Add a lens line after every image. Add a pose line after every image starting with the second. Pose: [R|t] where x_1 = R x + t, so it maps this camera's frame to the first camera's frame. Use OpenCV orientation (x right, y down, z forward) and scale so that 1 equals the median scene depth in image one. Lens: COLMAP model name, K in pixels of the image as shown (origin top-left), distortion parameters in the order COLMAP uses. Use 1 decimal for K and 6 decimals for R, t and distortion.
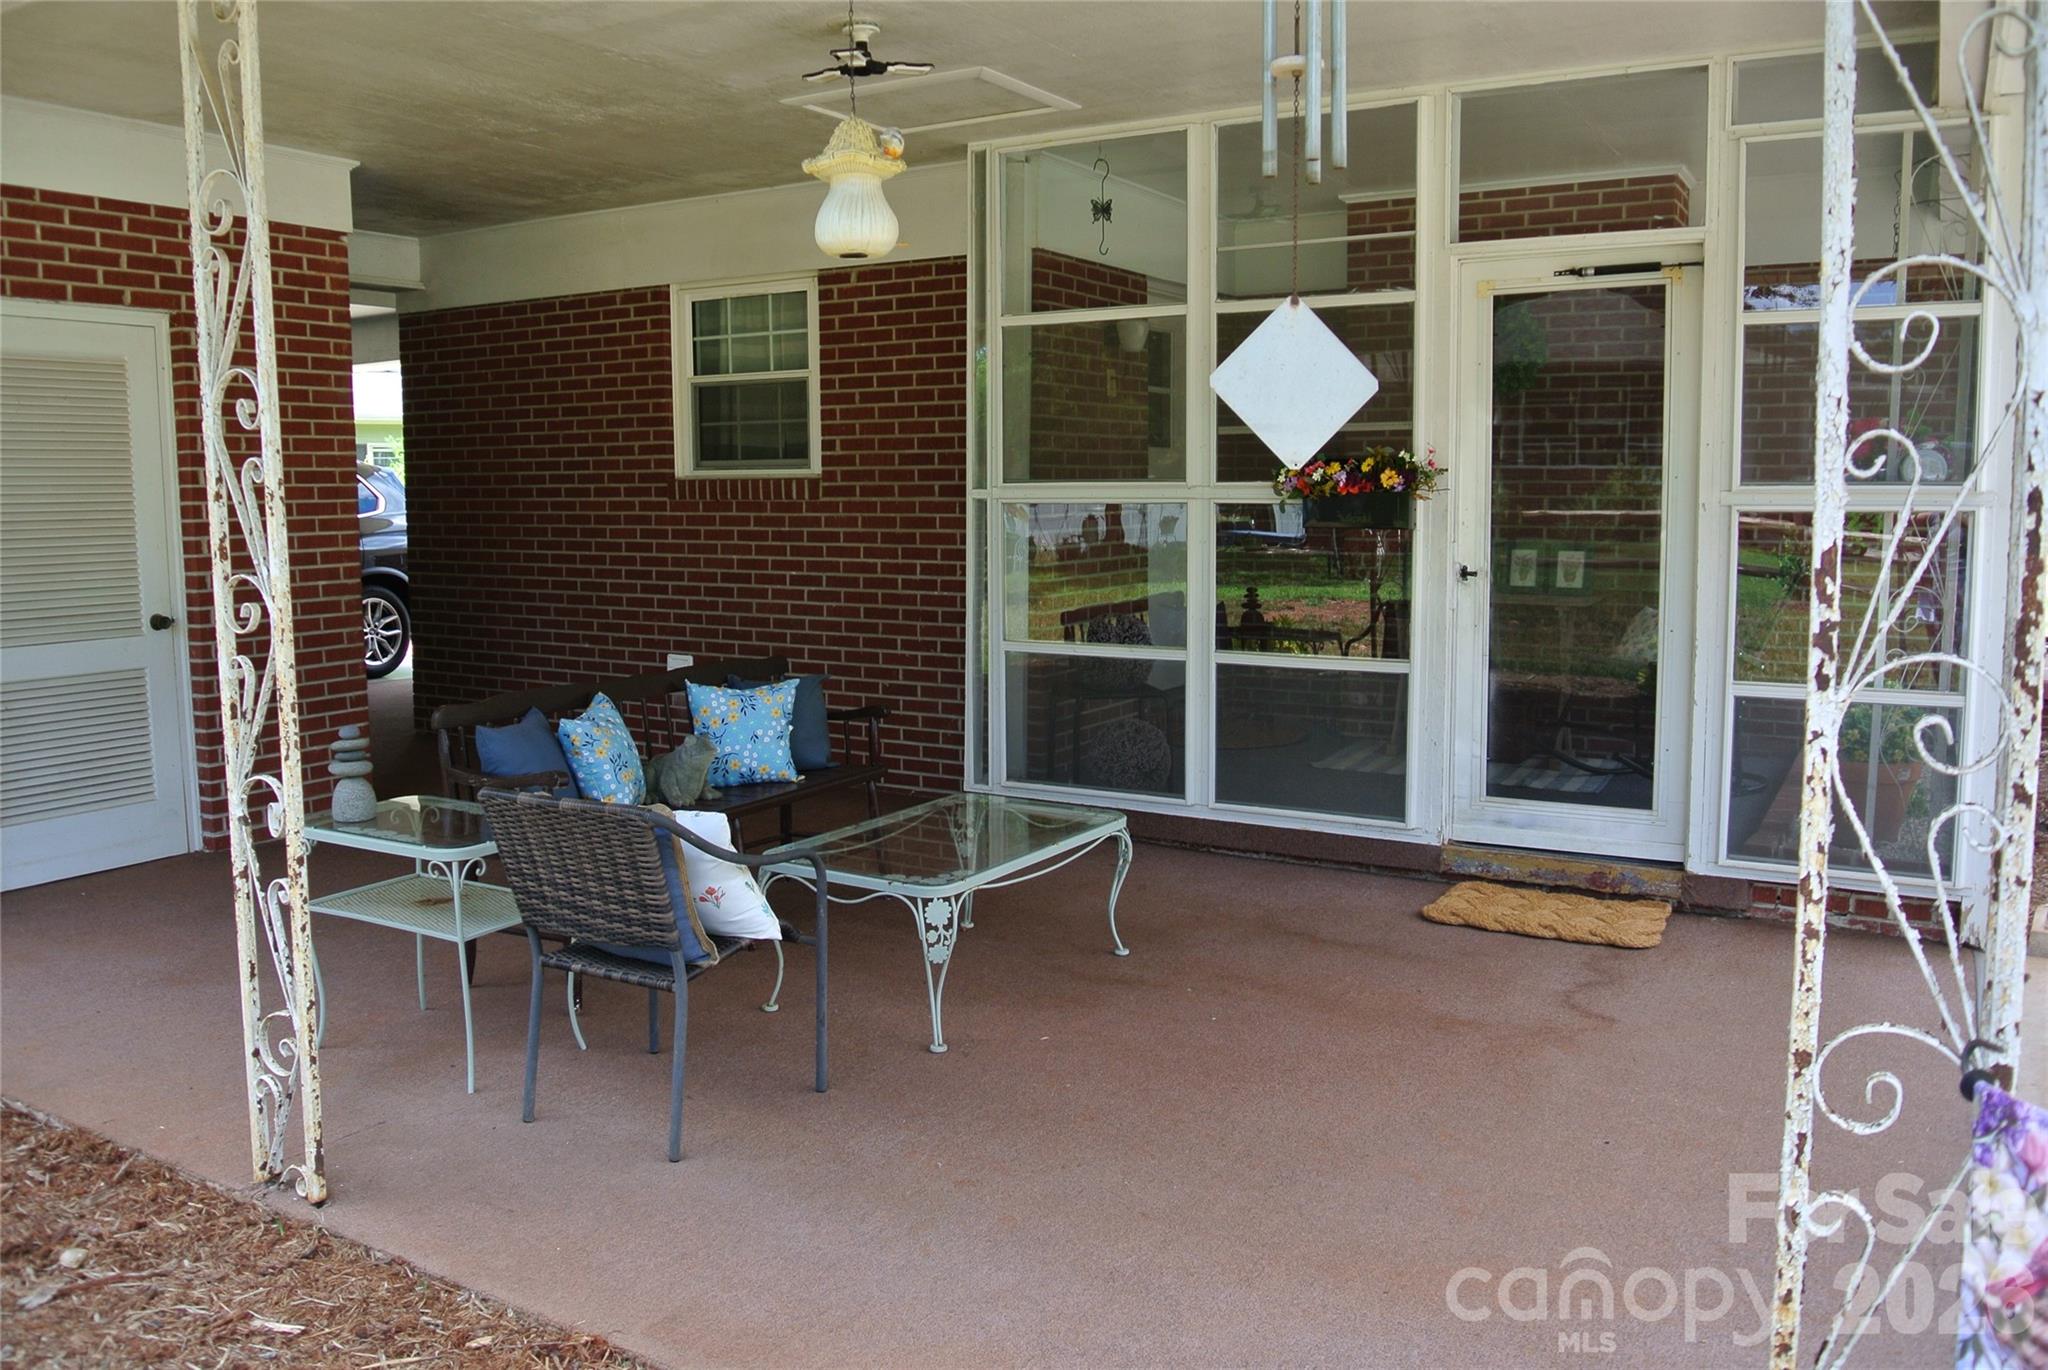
lens RADIAL K [[1587.6, 0, 1014.1], [0, 1587.6, 663.7], [0, 0, 1]] dist [-0.089137, 0.039236]
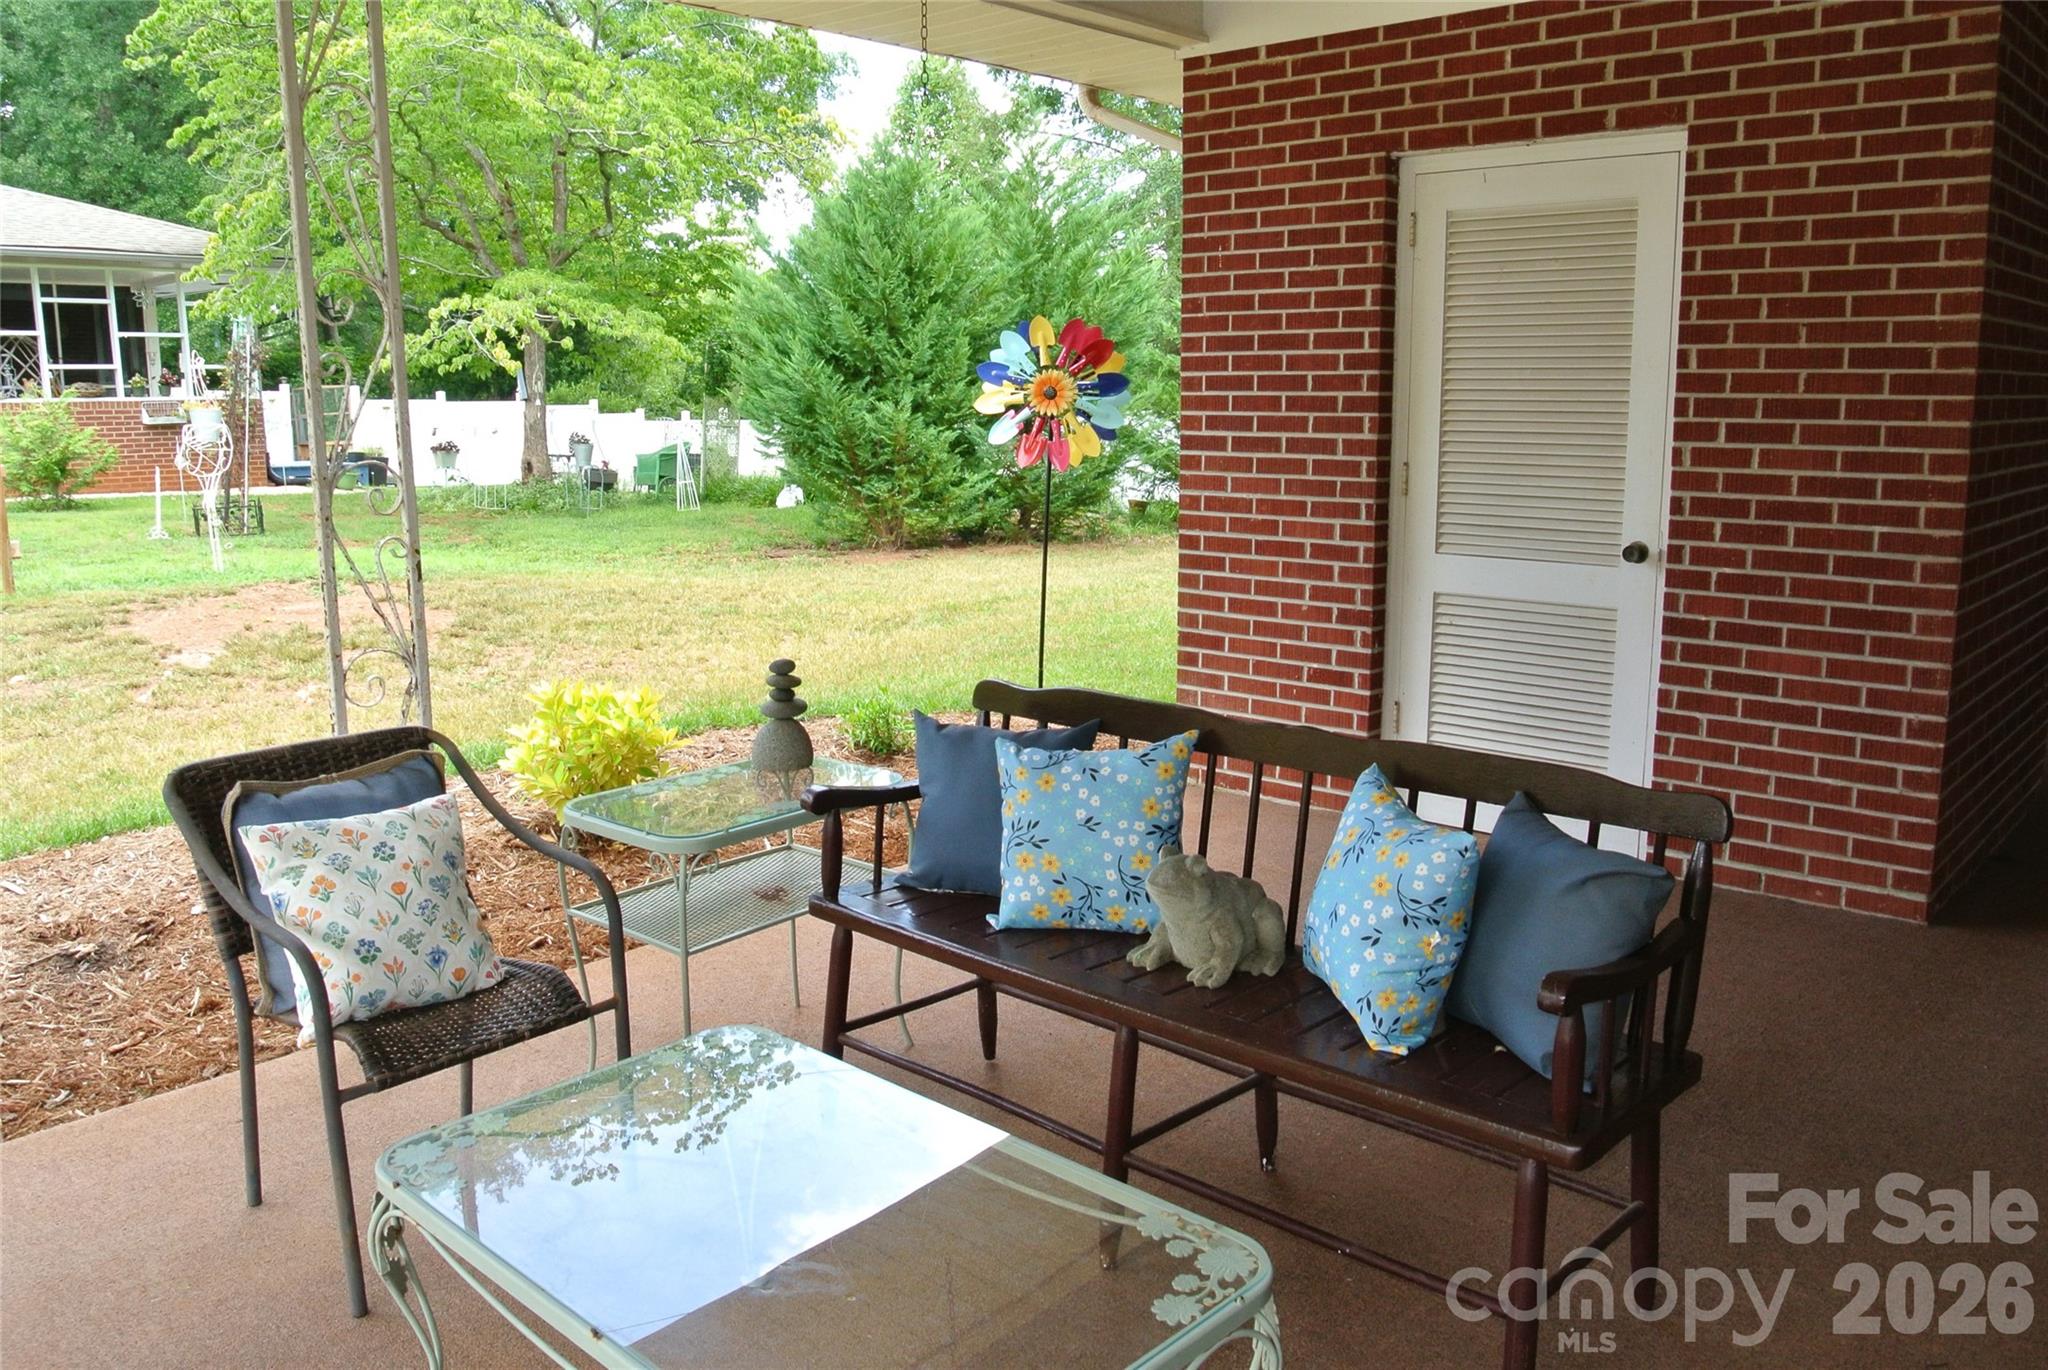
lens RADIAL K [[1582.5, 0, 1019.3], [0, 1582.5, 665.7], [0, 0, 1]] dist [-0.094563, 0.046714]
pose [[-0.201548, 0.175381, -0.963649, 0.268535], [-0.102863, 0.974609, 0.198889, -0.100445], [0.974062, 0.139209, -0.178390, 0.917906]]
